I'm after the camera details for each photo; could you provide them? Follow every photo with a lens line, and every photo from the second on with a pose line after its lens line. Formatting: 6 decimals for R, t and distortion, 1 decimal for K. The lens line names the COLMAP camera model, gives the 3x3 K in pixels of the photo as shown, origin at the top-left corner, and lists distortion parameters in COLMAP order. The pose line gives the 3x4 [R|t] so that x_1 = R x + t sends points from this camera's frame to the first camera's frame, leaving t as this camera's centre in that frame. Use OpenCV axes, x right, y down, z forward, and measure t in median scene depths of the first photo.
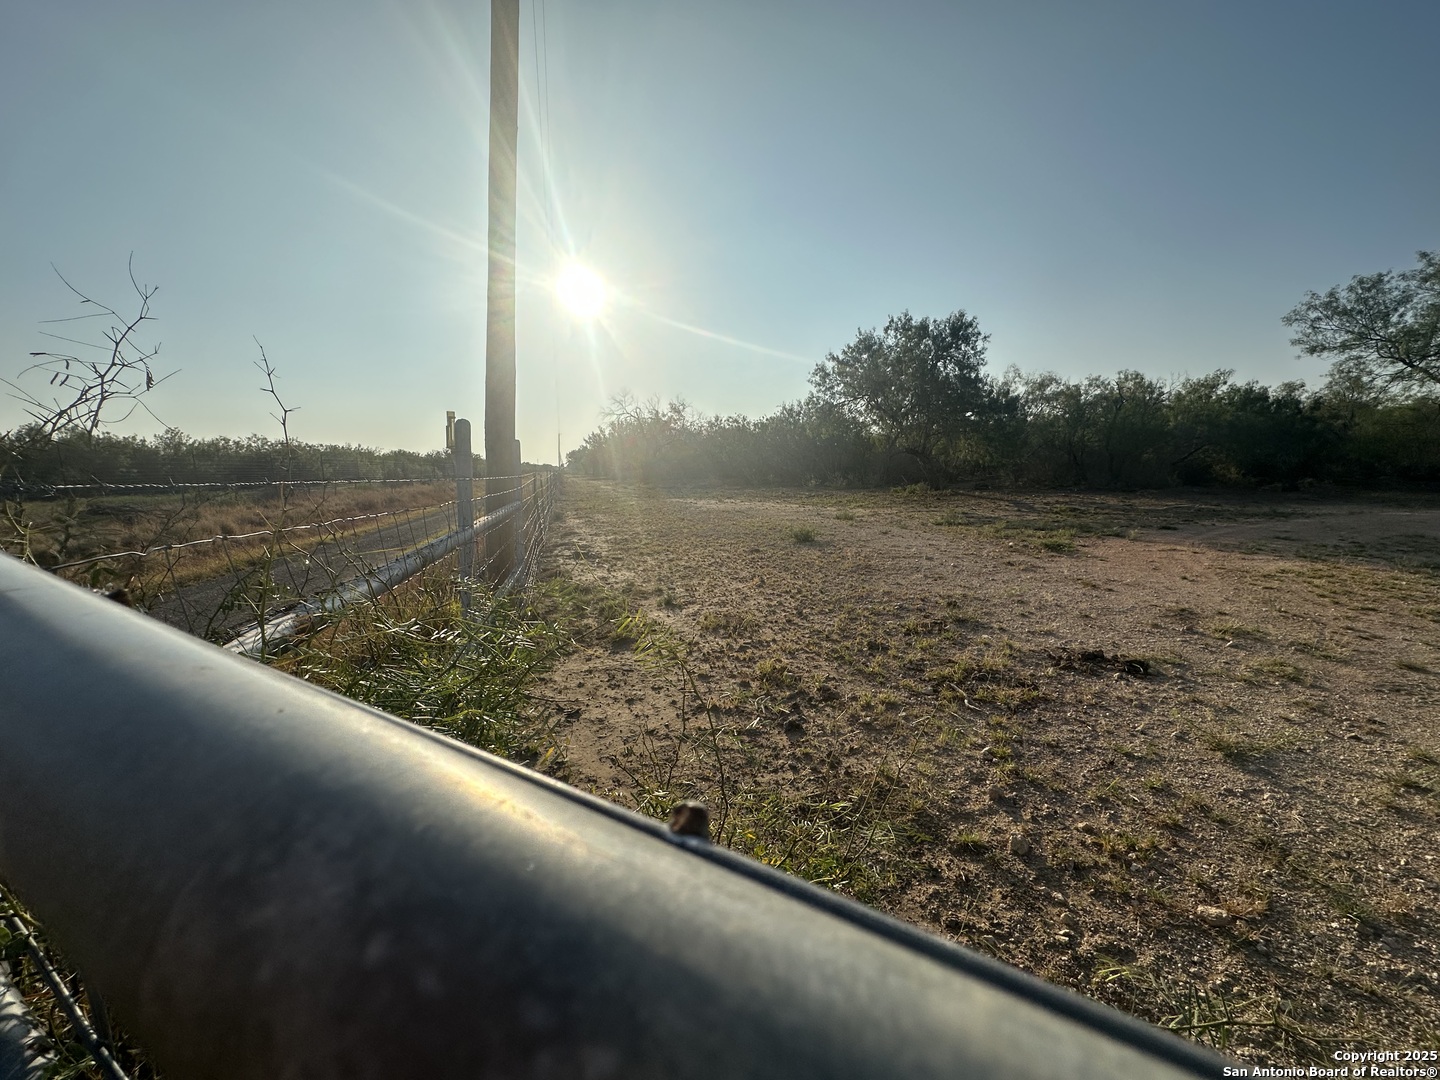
lens RADIAL K [[576.1, 0, 717.7], [0, 576.1, 541.6], [0, 0, 1]] dist [-0.002044, -0.000041]
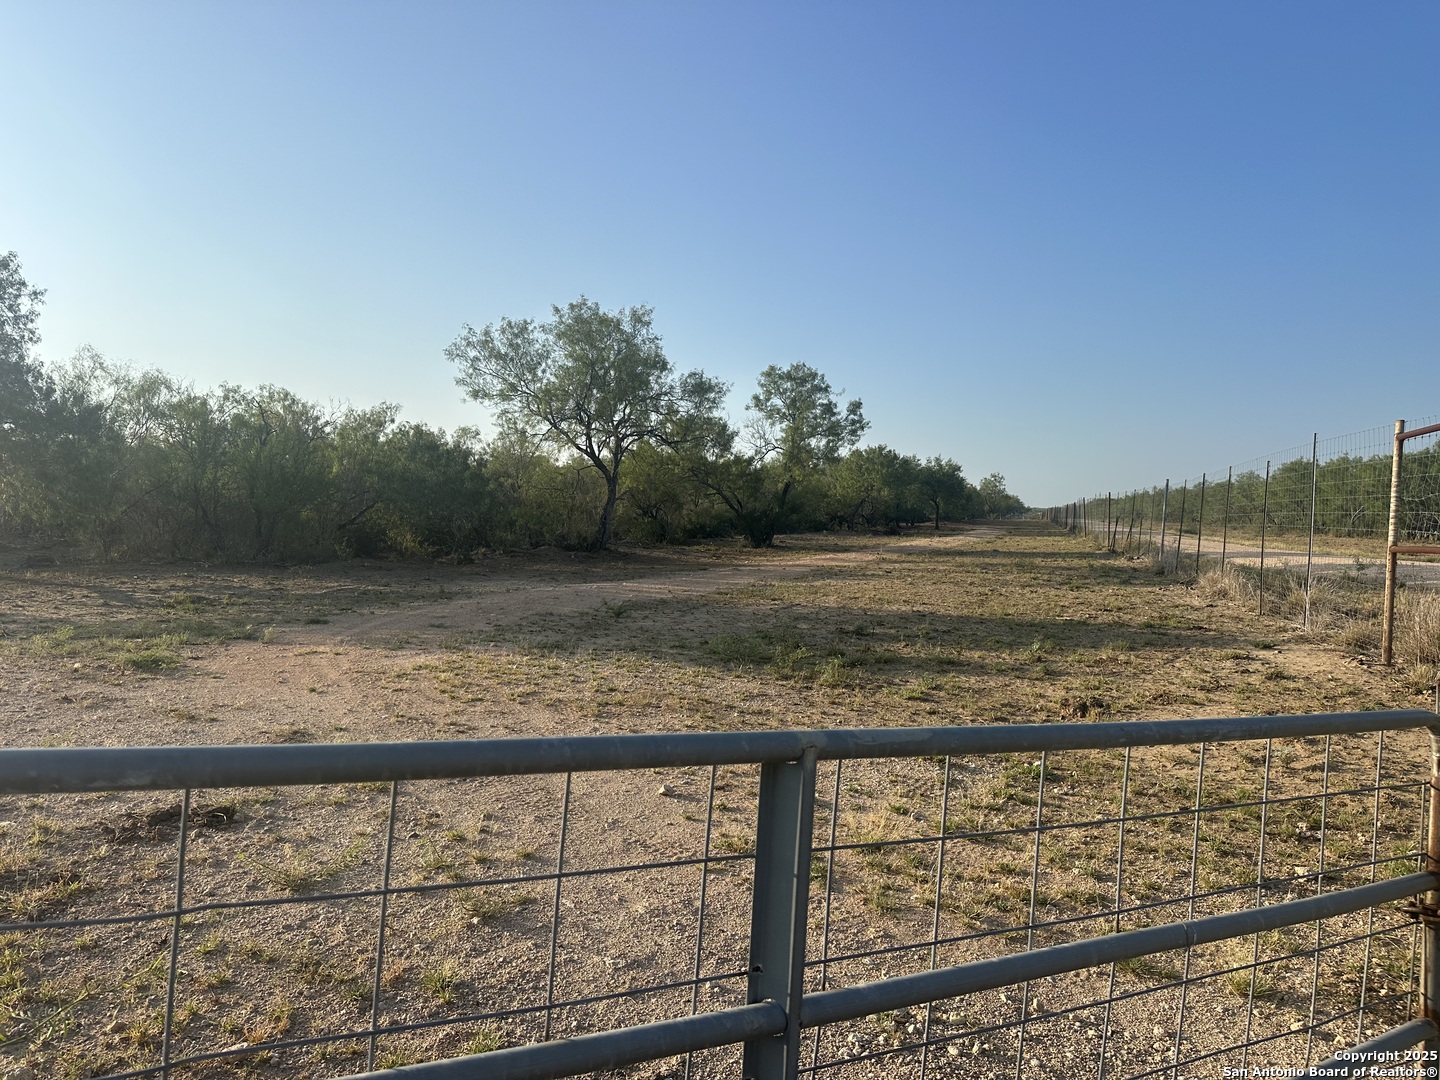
lens RADIAL K [[1005.6, 0, 716.2], [0, 1005.6, 538.2], [0, 0, 1]] dist [0.125689, -0.169370]
pose [[0.539238, 0.009698, 0.842098, -0.023158], [0.084772, 0.994230, -0.065734, -0.000973], [-0.837876, 0.106833, 0.535304, -0.111055]]
